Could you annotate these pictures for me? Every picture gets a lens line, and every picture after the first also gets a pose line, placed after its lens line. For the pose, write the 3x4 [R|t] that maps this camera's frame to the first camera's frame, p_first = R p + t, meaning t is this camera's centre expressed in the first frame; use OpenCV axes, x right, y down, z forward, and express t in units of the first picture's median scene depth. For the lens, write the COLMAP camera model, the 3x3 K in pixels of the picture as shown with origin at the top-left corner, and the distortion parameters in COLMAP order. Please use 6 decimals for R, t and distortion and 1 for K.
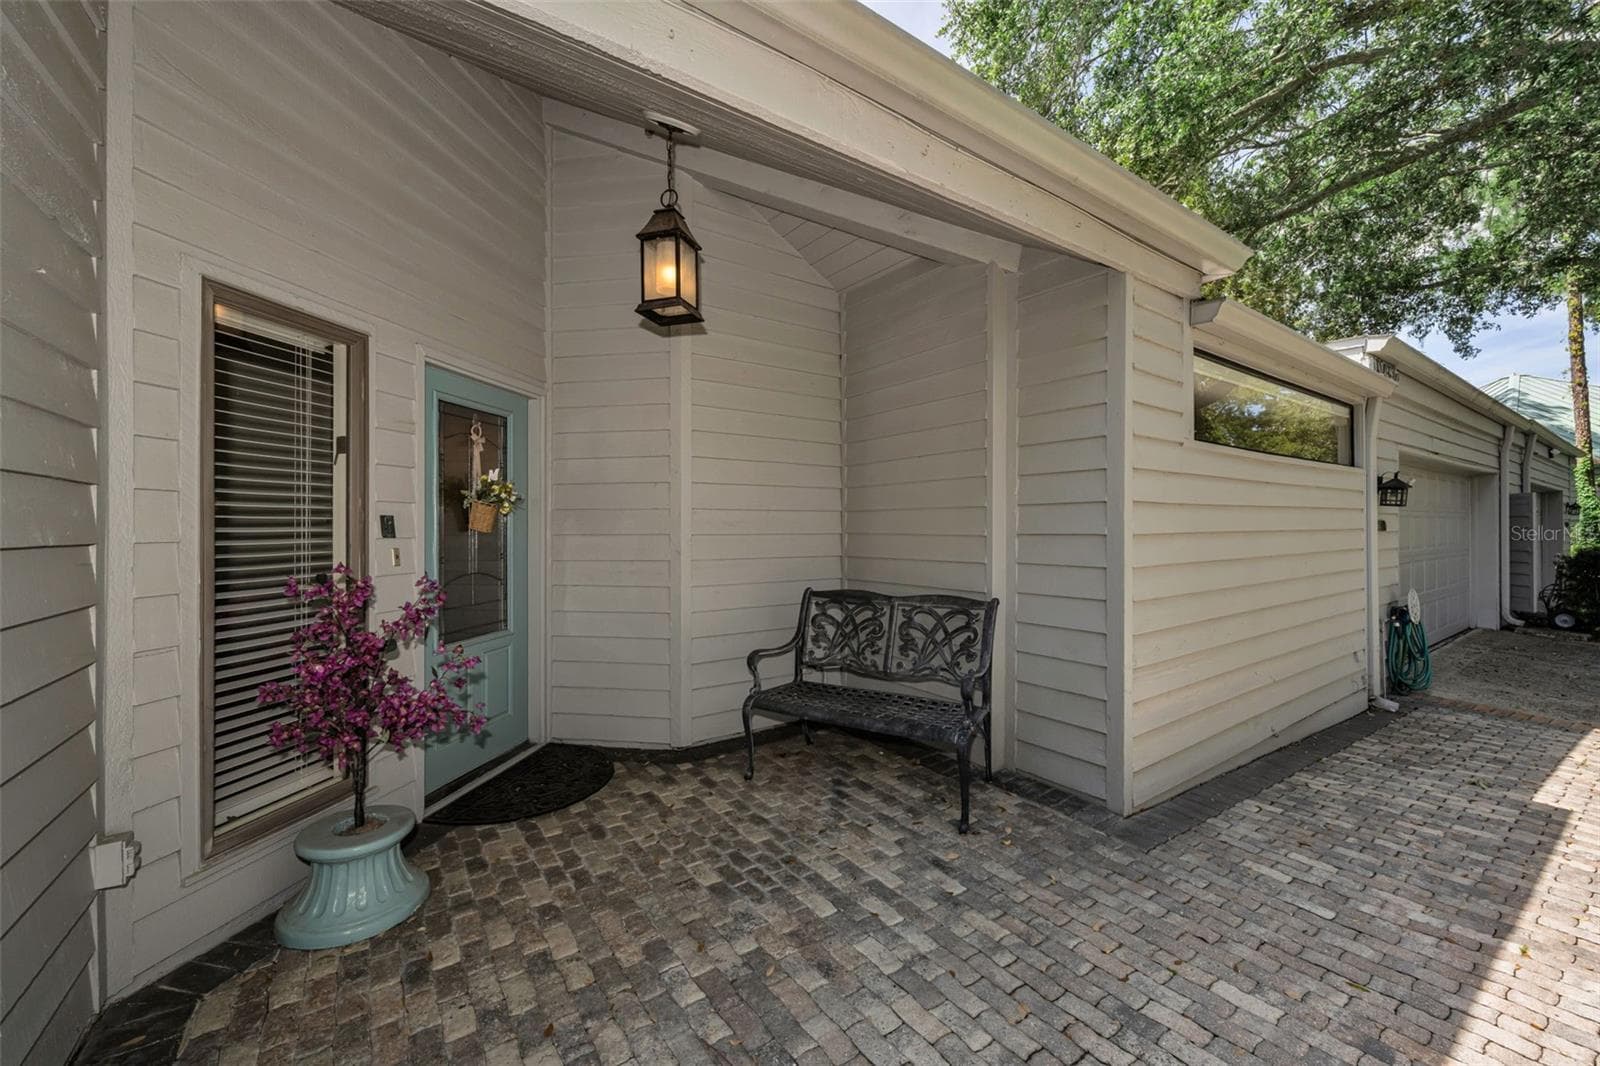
lens RADIAL K [[633.6, 0, 798.8], [0, 633.6, 535.5], [0, 0, 1]] dist [0.000699, 0.000256]
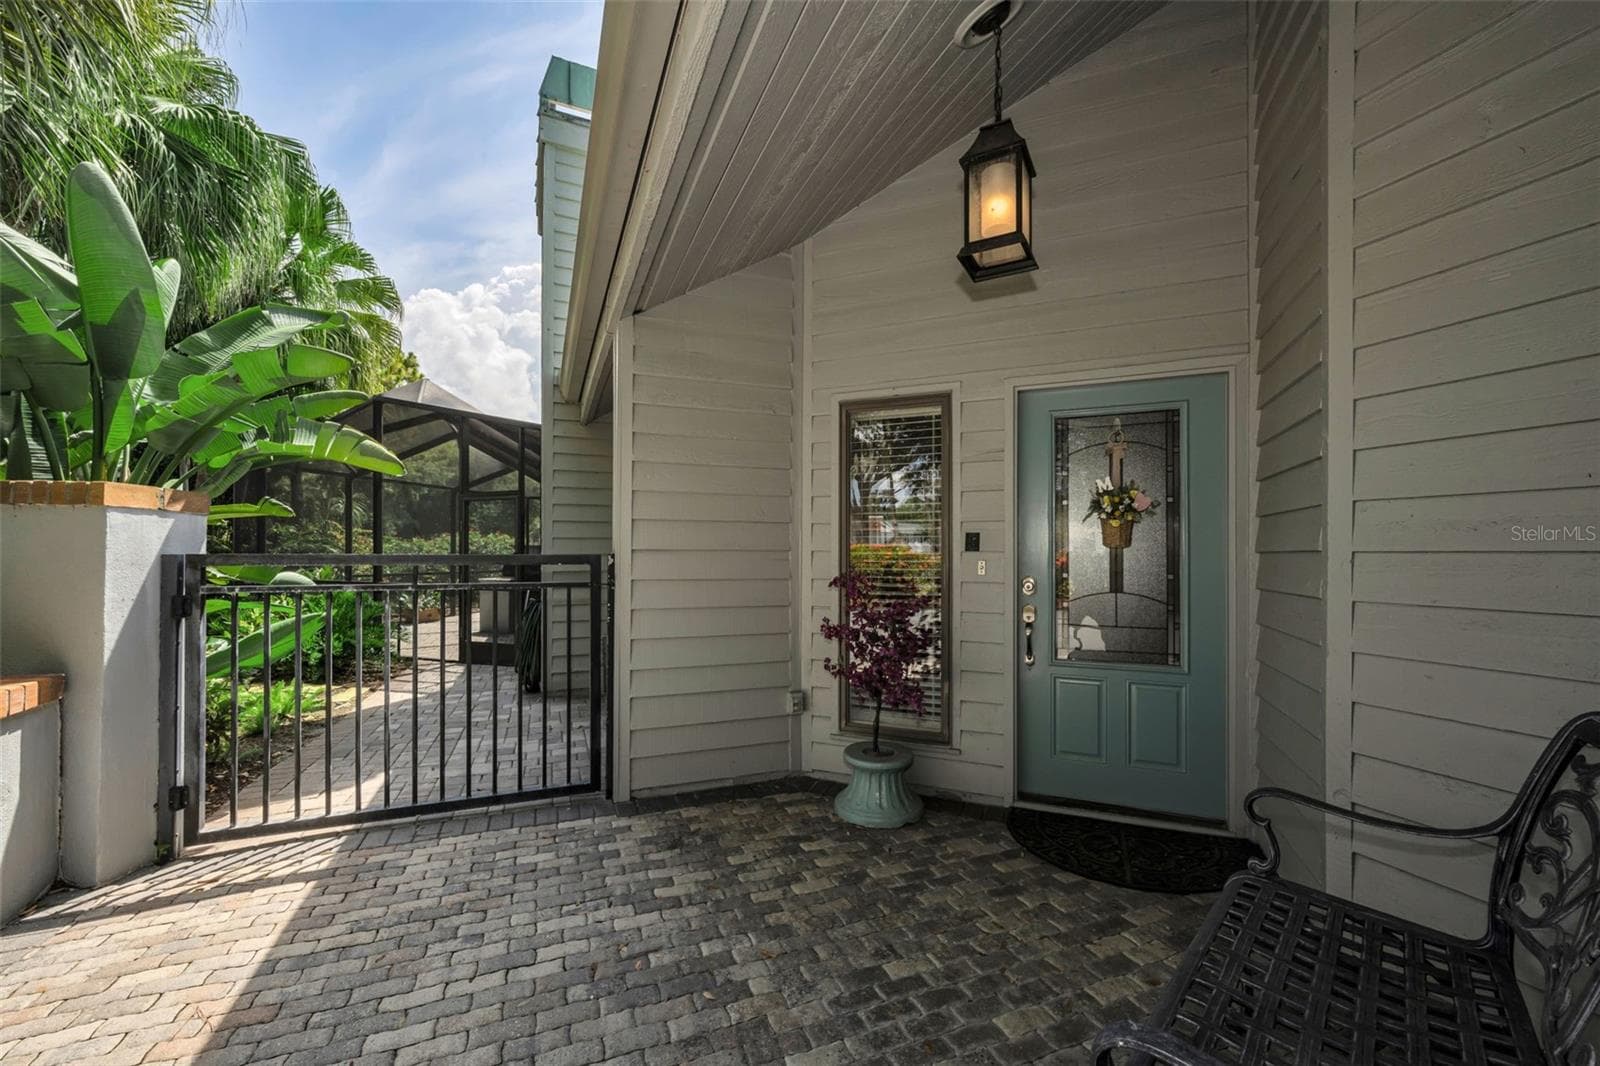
lens RADIAL K [[639.8, 0, 805.1], [0, 639.8, 562.3], [0, 0, 1]] dist [0.013262, -0.000009]
pose [[-0.206508, 0.030335, -0.977975, 0.637292], [-0.011929, 0.999367, 0.033517, -0.013957], [0.978372, 0.018588, -0.206015, 0.969491]]
